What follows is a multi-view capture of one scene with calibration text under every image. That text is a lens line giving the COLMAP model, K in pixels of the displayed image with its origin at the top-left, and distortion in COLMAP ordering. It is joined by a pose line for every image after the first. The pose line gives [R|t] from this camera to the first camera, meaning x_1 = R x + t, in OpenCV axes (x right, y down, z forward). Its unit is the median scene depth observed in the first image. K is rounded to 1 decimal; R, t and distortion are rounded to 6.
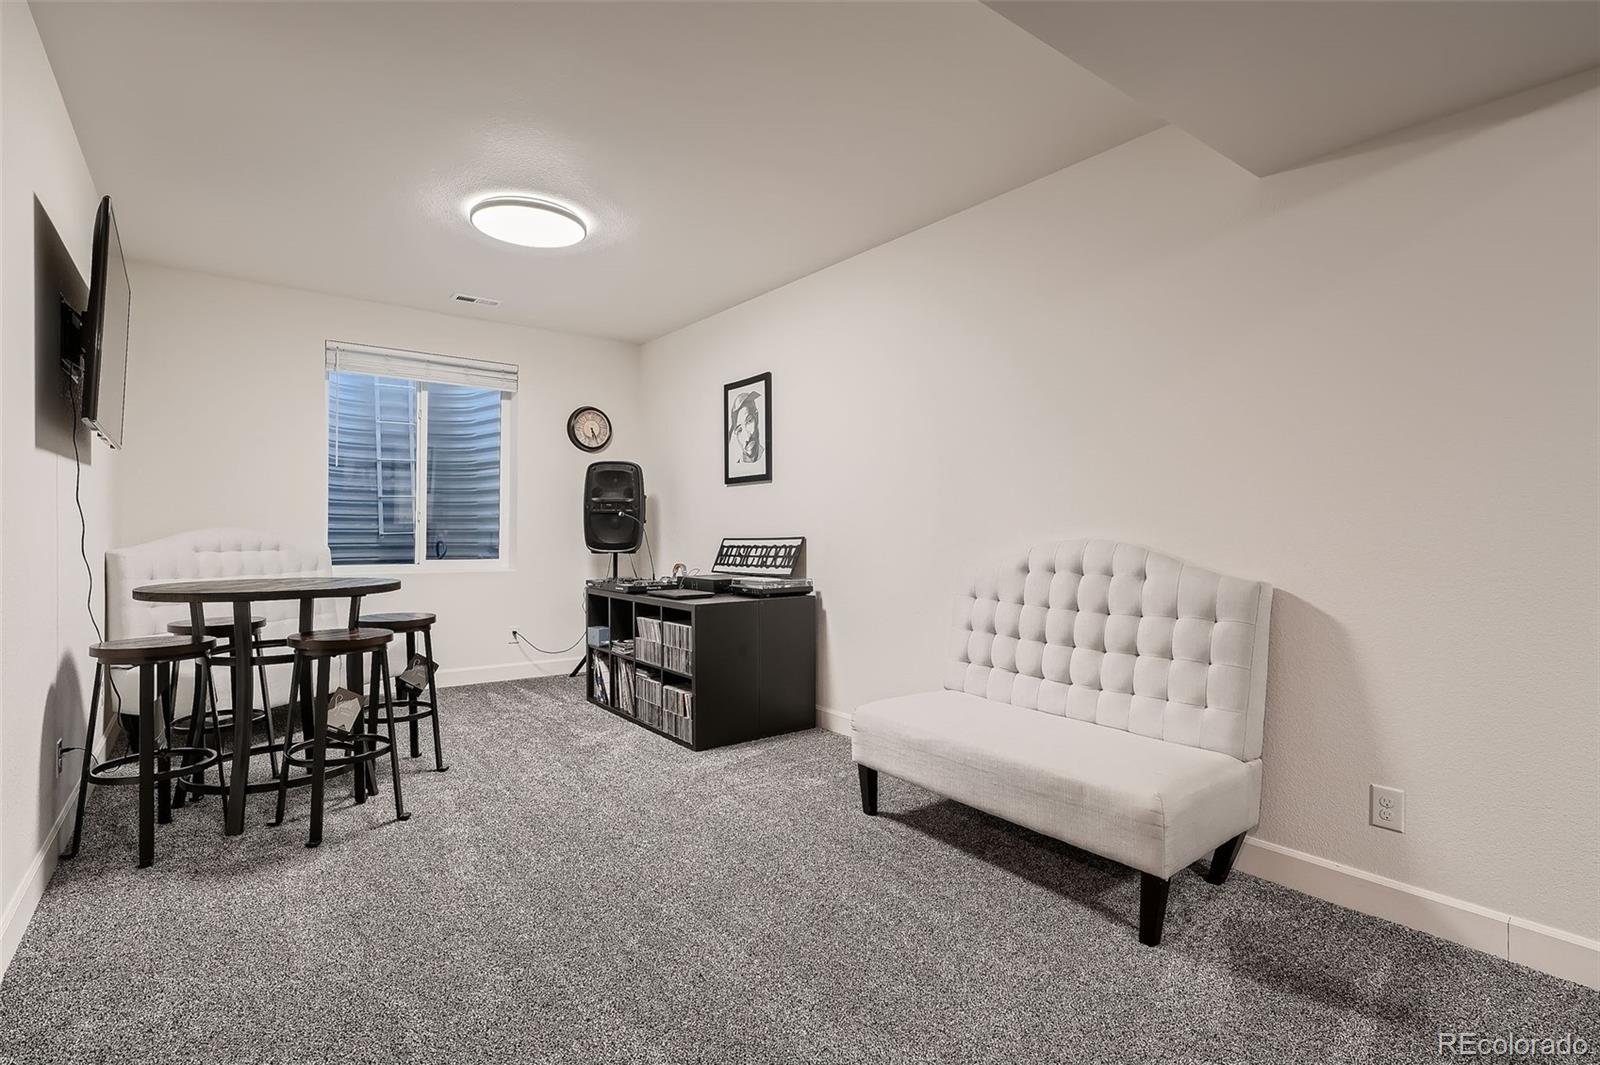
lens RADIAL K [[777.7, 0, 798.6], [0, 777.7, 531.6], [0, 0, 1]] dist [0.001668, 0.000464]
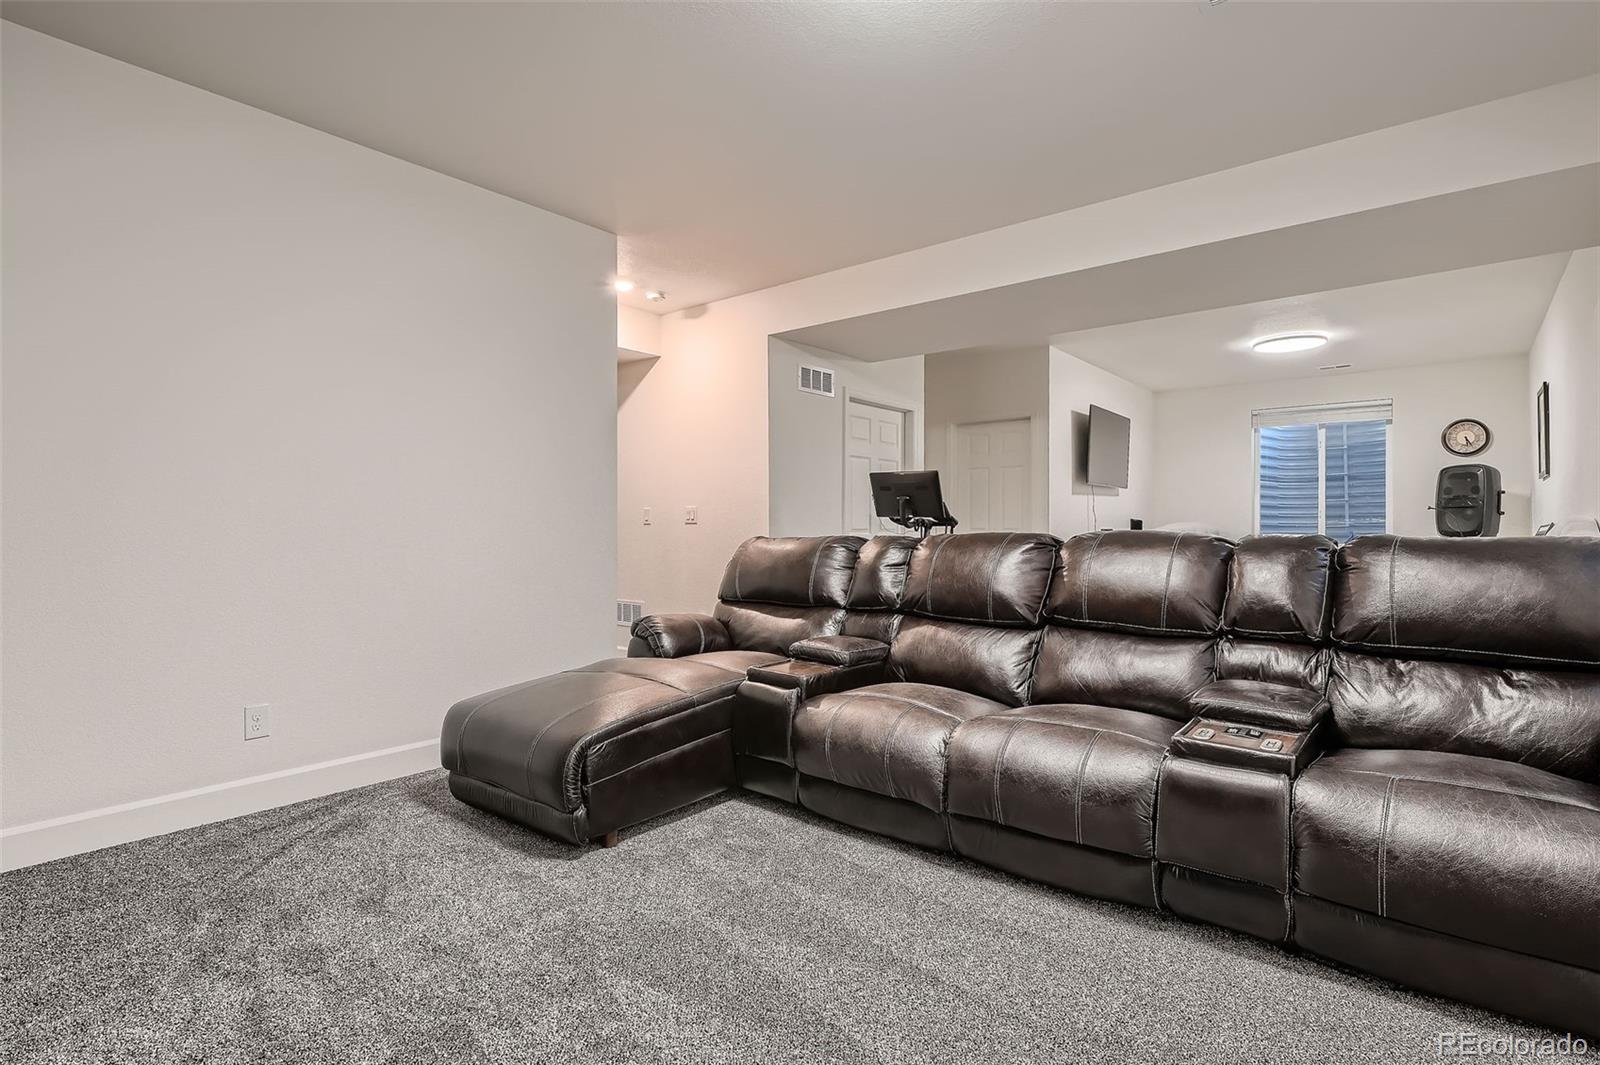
lens RADIAL K [[777.7, 0, 798.6], [0, 777.7, 531.9], [0, 0, 1]] dist [0.001668, 0.000464]
pose [[0.239126, -0.007159, -0.970962, 0.700550], [-0.003366, 0.999961, -0.008202, 0.032148], [0.970983, 0.005230, 0.239093, -0.327965]]
